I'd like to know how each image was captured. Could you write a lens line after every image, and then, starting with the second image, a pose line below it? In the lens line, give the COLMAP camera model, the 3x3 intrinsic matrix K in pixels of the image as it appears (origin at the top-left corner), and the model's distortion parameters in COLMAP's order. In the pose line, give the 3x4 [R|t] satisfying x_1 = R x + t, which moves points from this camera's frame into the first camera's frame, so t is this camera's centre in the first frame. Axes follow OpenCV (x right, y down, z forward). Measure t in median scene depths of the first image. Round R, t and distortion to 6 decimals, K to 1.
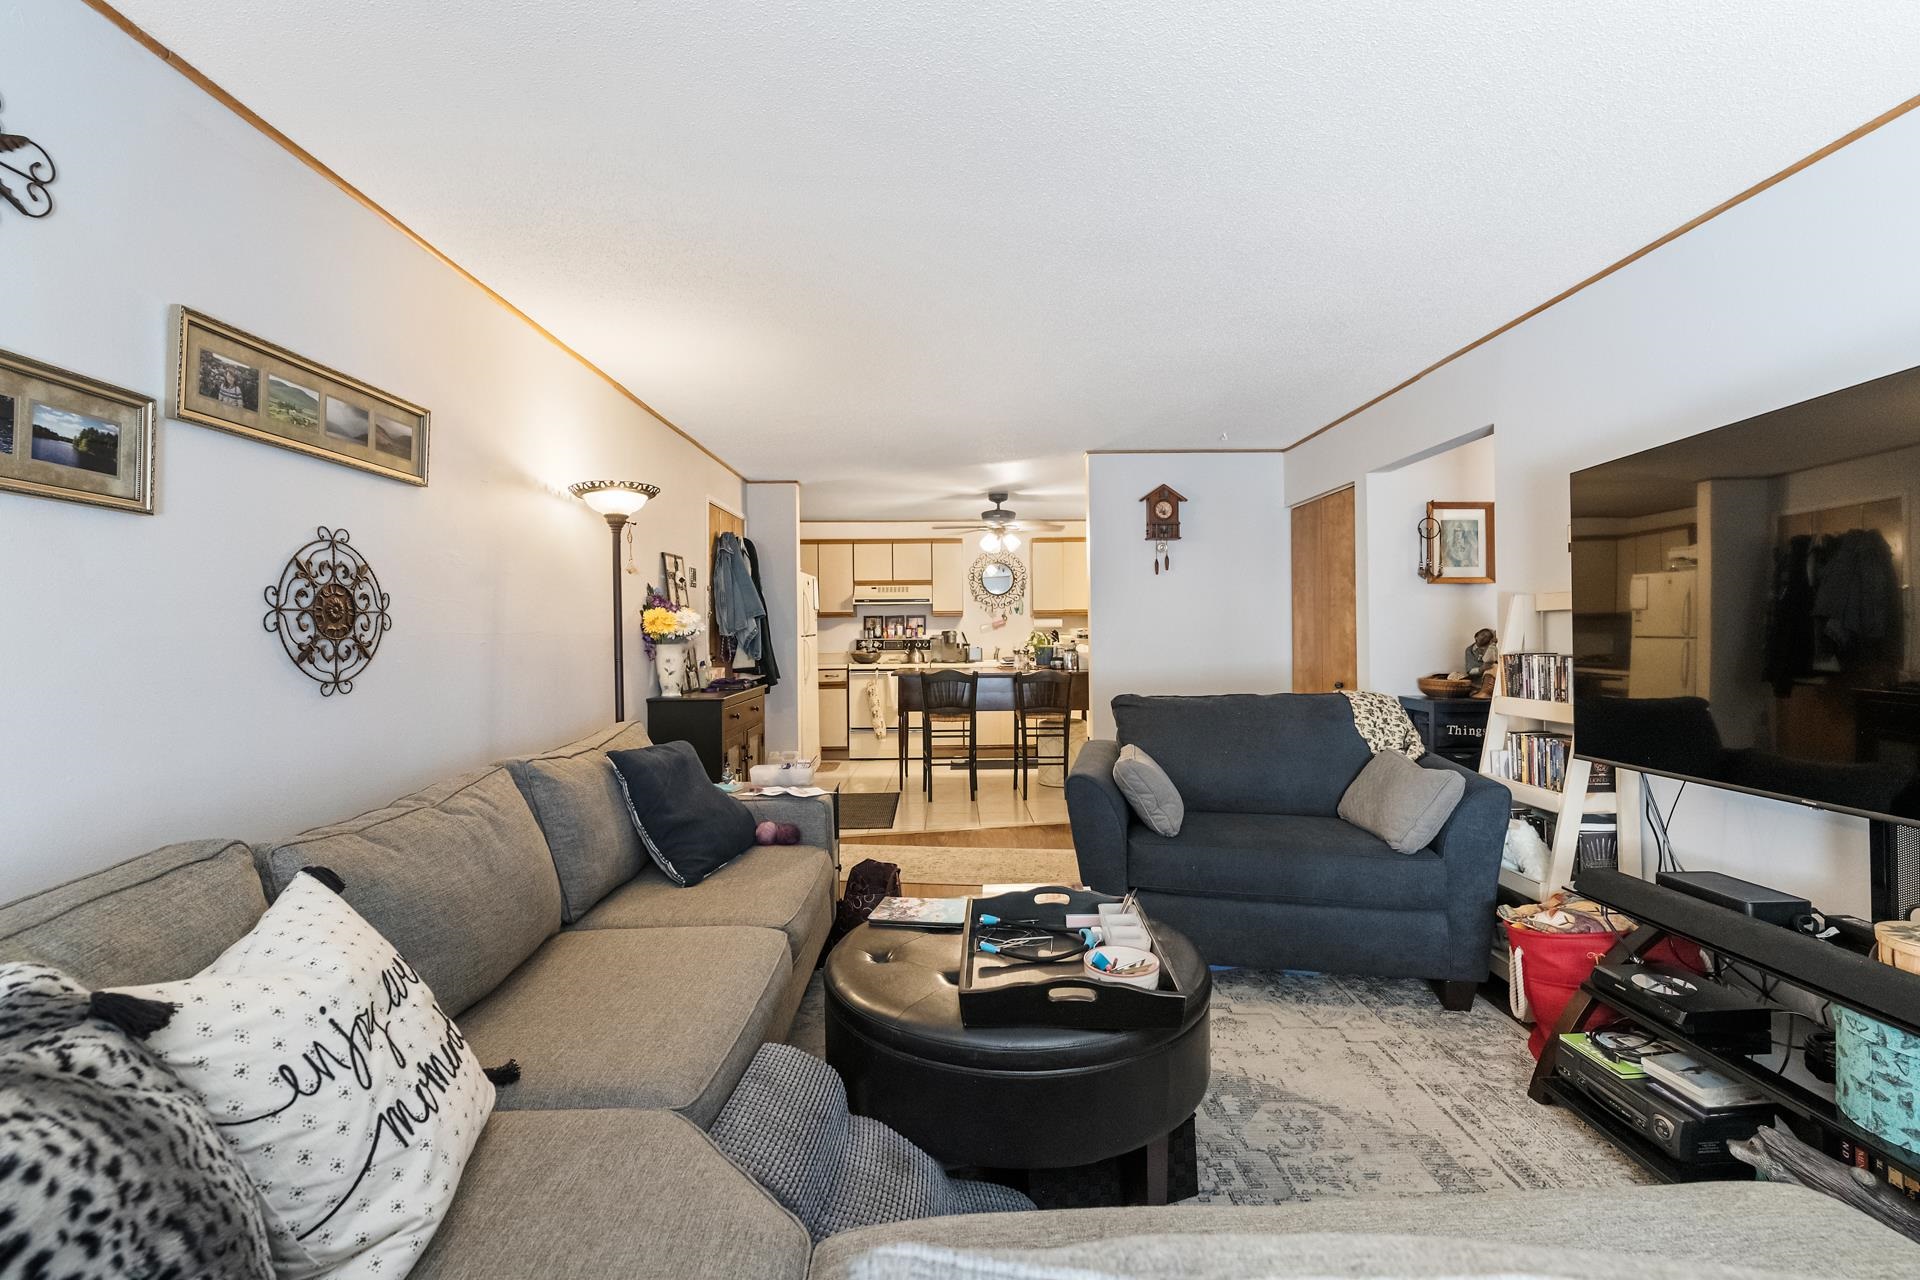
lens RADIAL K [[835.1, 0, 972.1], [0, 835.1, 628.2], [0, 0, 1]] dist [0.000325, -0.006272]
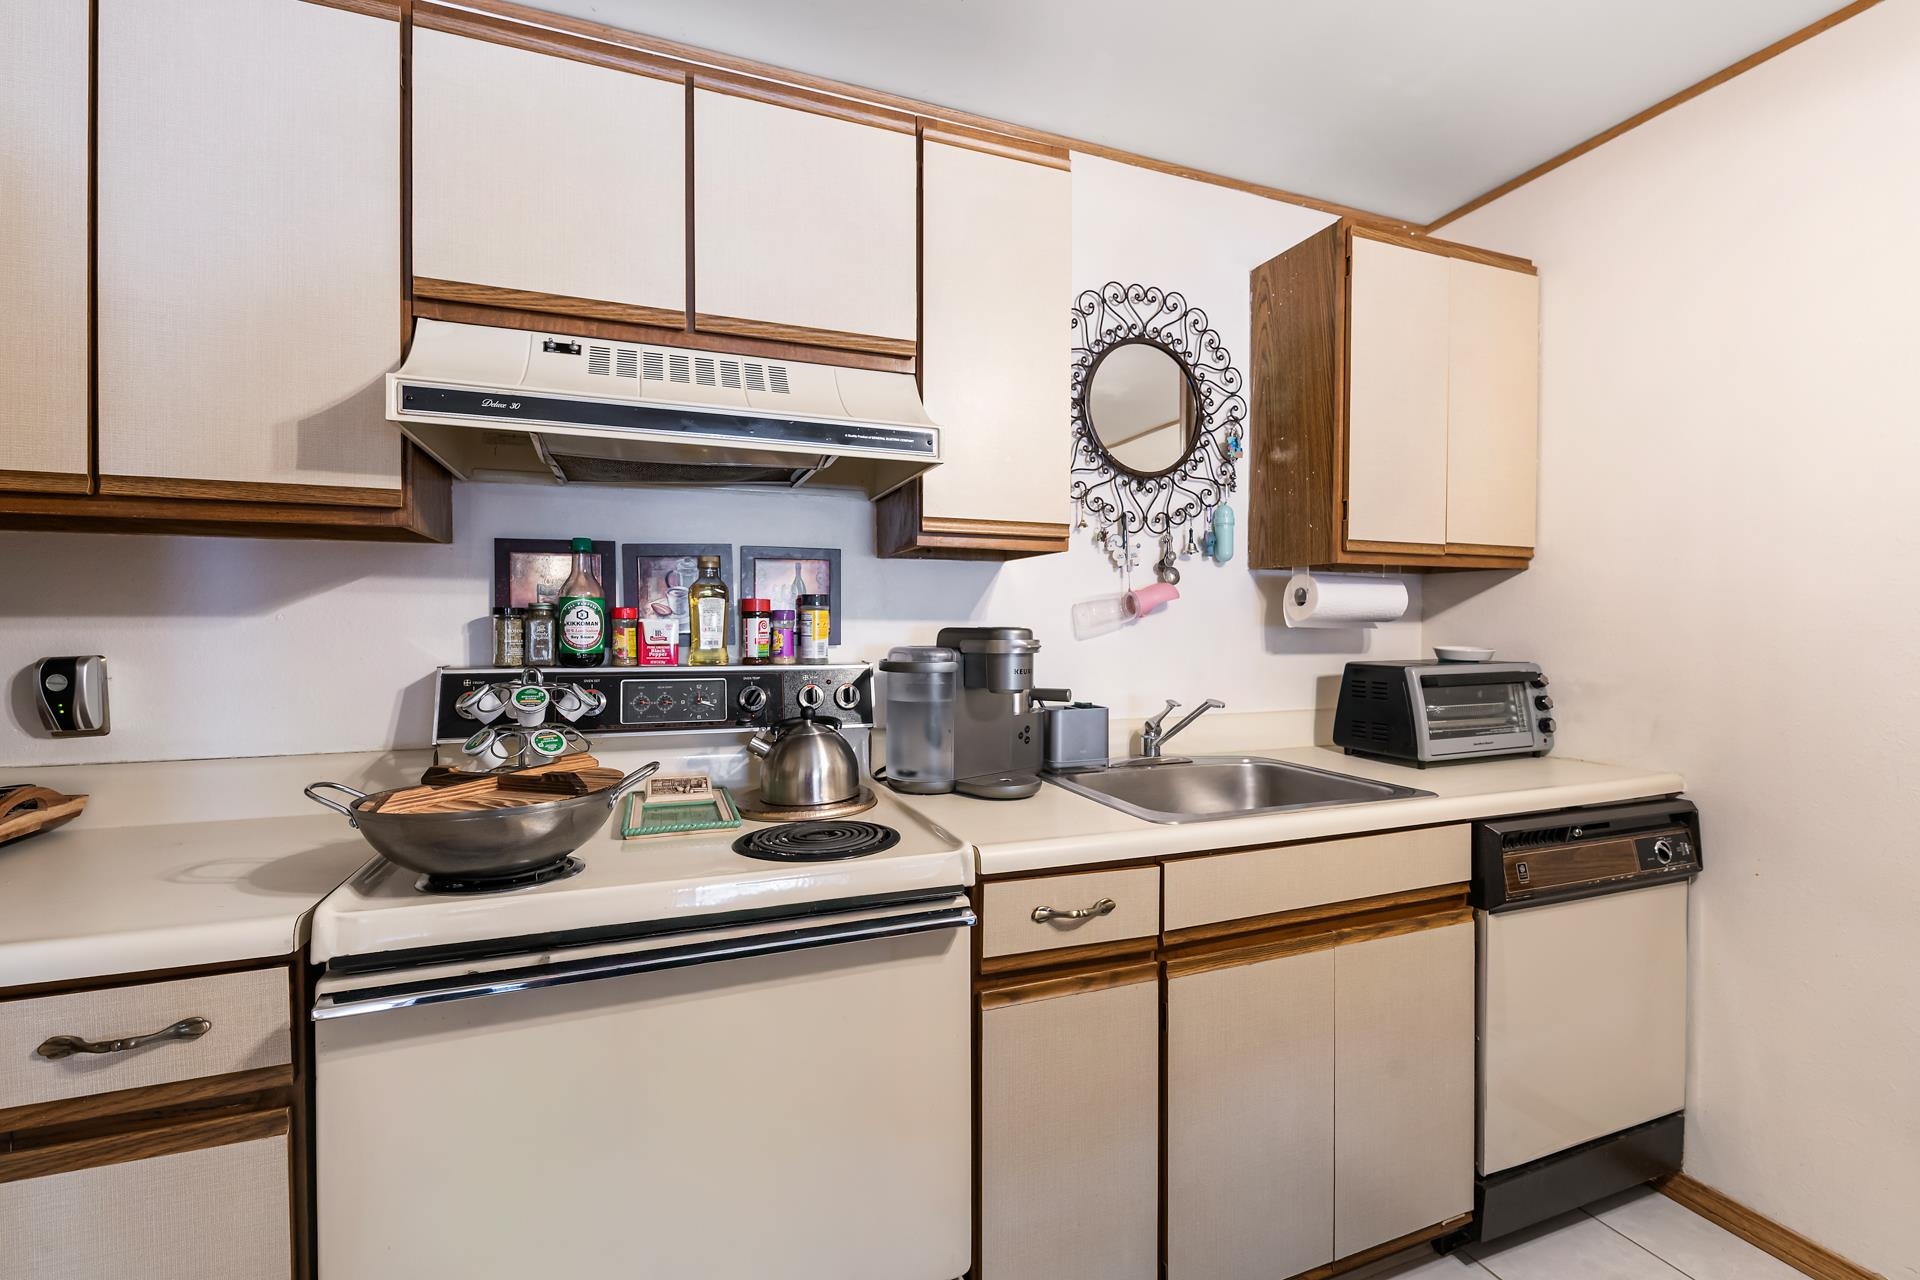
lens RADIAL K [[835.1, 0, 972.1], [0, 835.1, 628.2], [0, 0, 1]] dist [0.000325, -0.006272]
pose [[0.942092, 0.009039, 0.335233, -0.188526], [-0.011695, 0.999914, 0.005905, 0.004392], [-0.335151, -0.009484, 0.942117, 1.606490]]
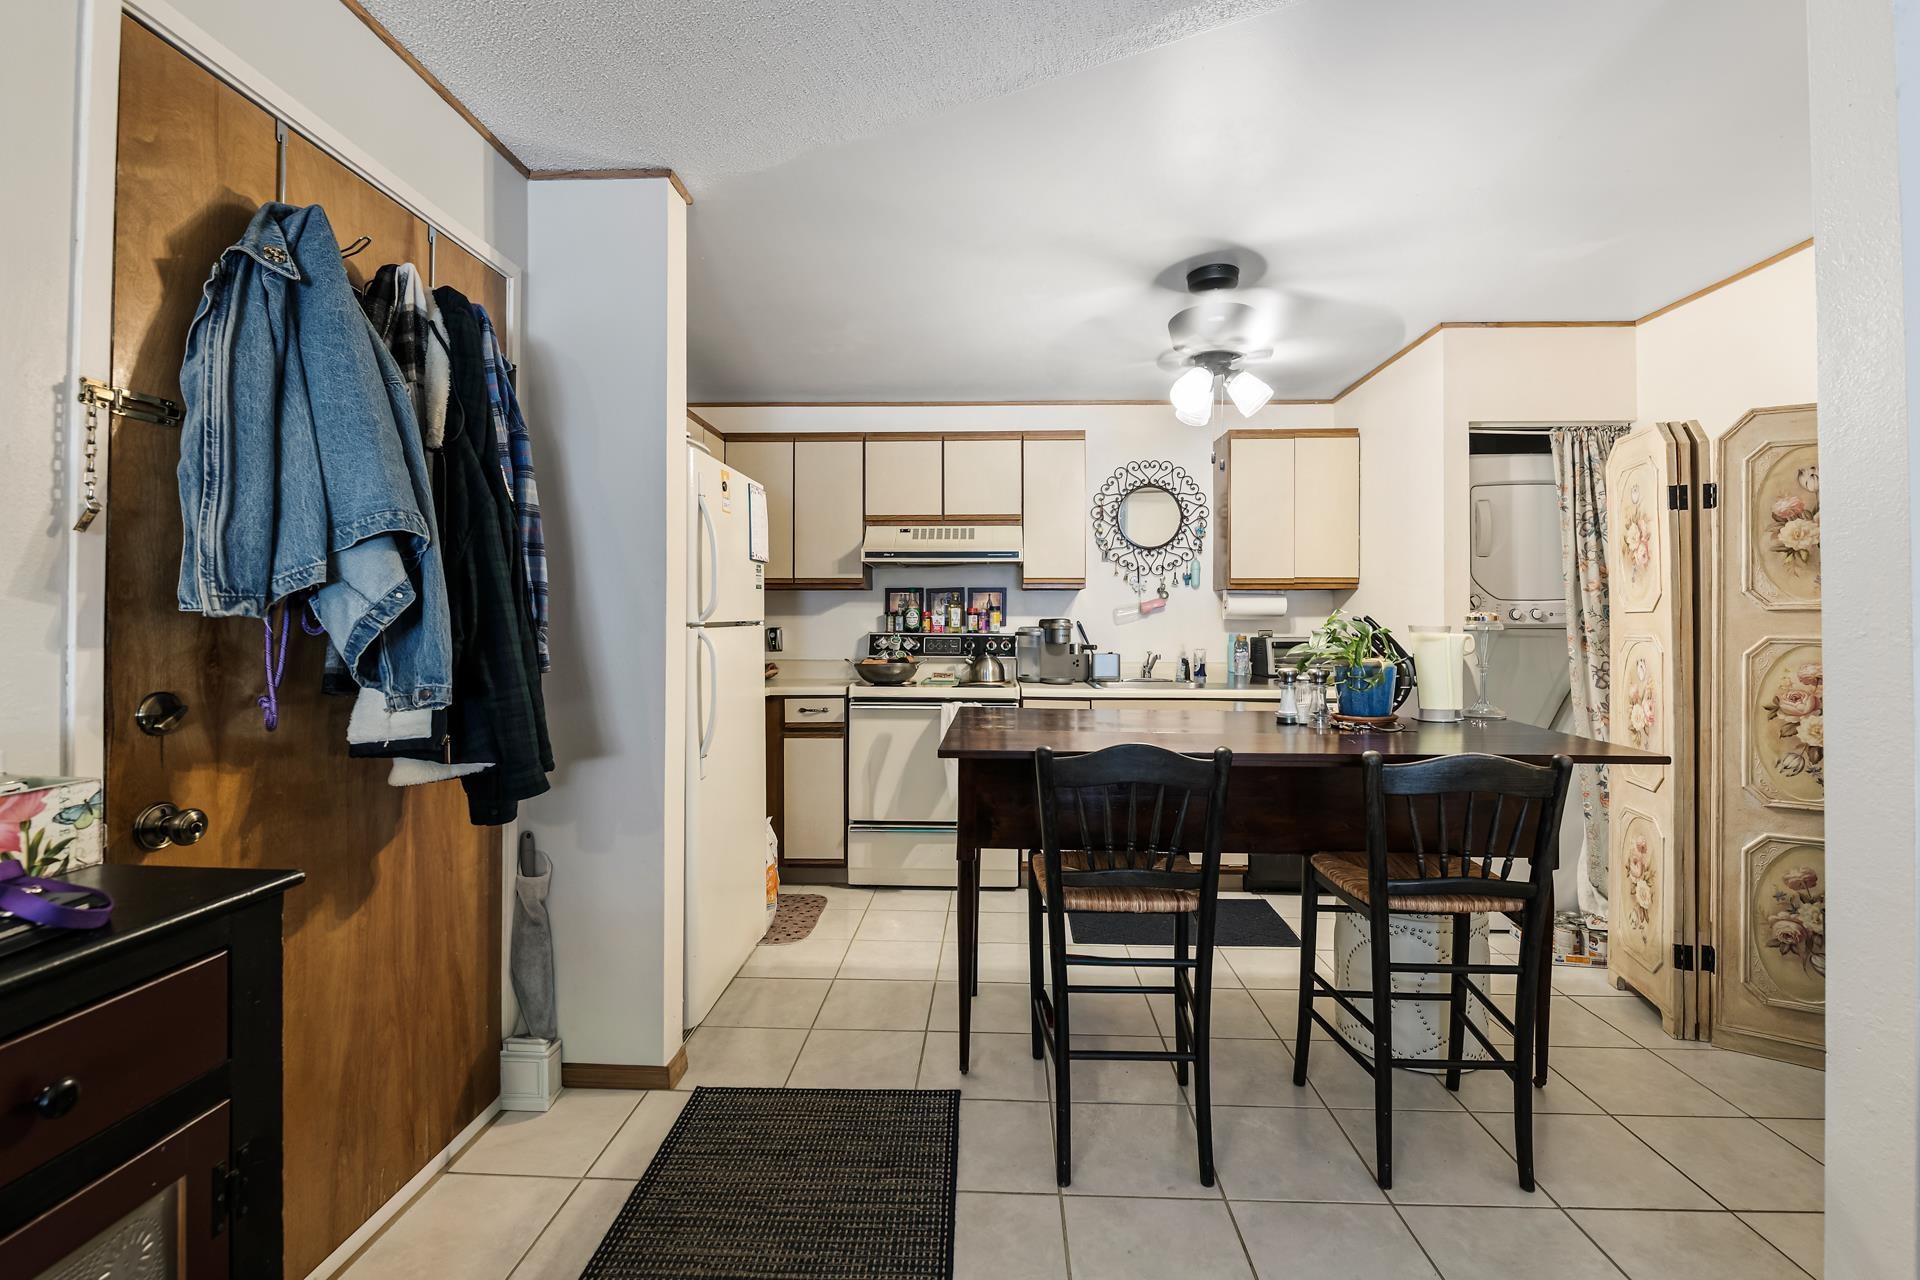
lens RADIAL K [[838.5, 0, 963.8], [0, 838.5, 616.7], [0, 0, 1]] dist [-0.002173, -0.000487]
pose [[0.997805, 0.010568, -0.065375, -0.096425], [-0.010843, 0.999934, -0.003849, 0.008760], [0.065330, 0.004550, 0.997853, 0.984336]]
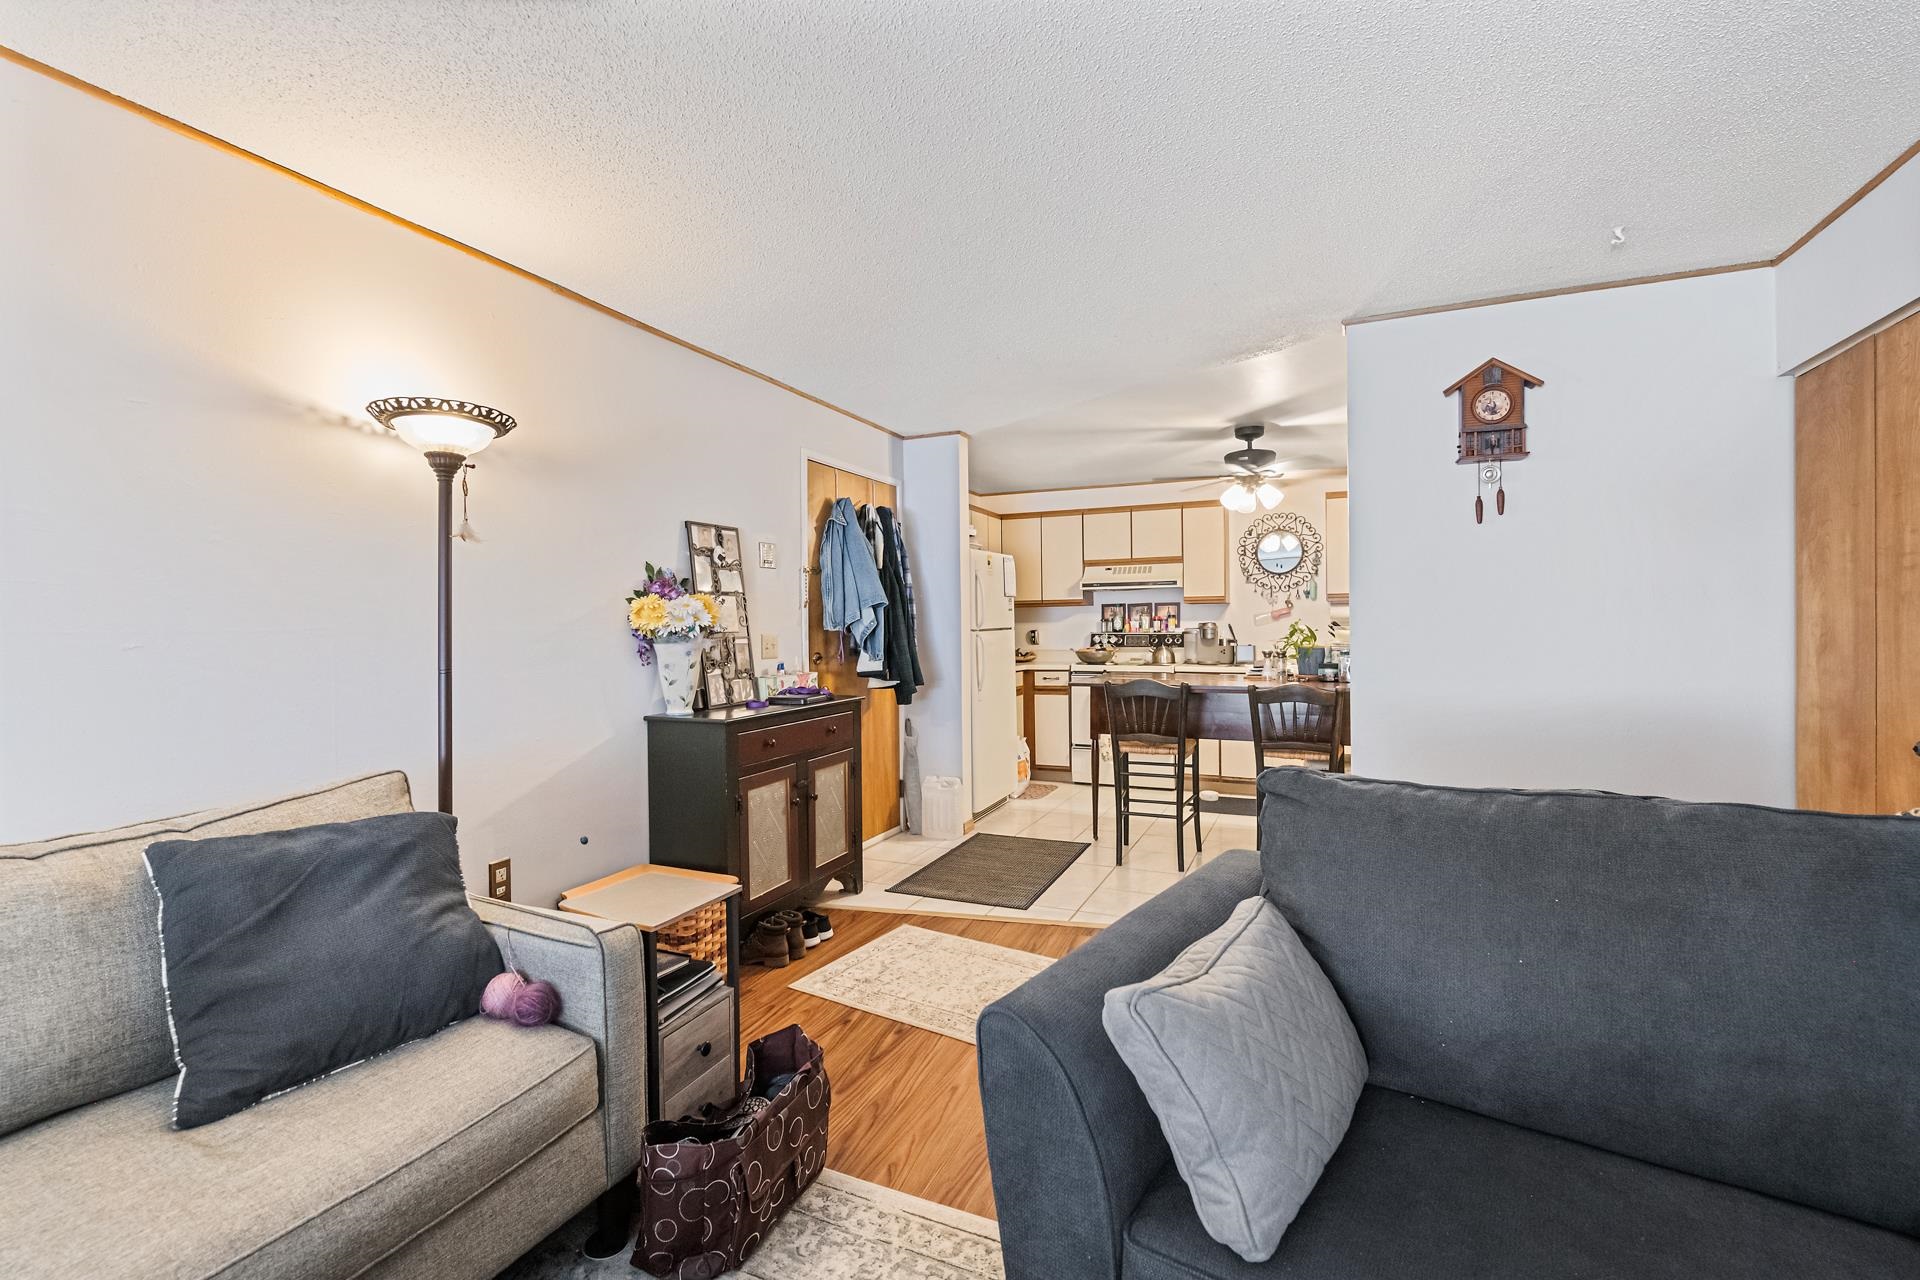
lens RADIAL K [[826.9, 0, 970.0], [0, 826.9, 632.1], [0, 0, 1]] dist [-0.000620, -0.005763]
pose [[0.907145, 0.003459, -0.420804, 0.183065], [0.003452, 0.999871, 0.015659, -0.001543], [0.420804, -0.015658, 0.907016, 0.446066]]
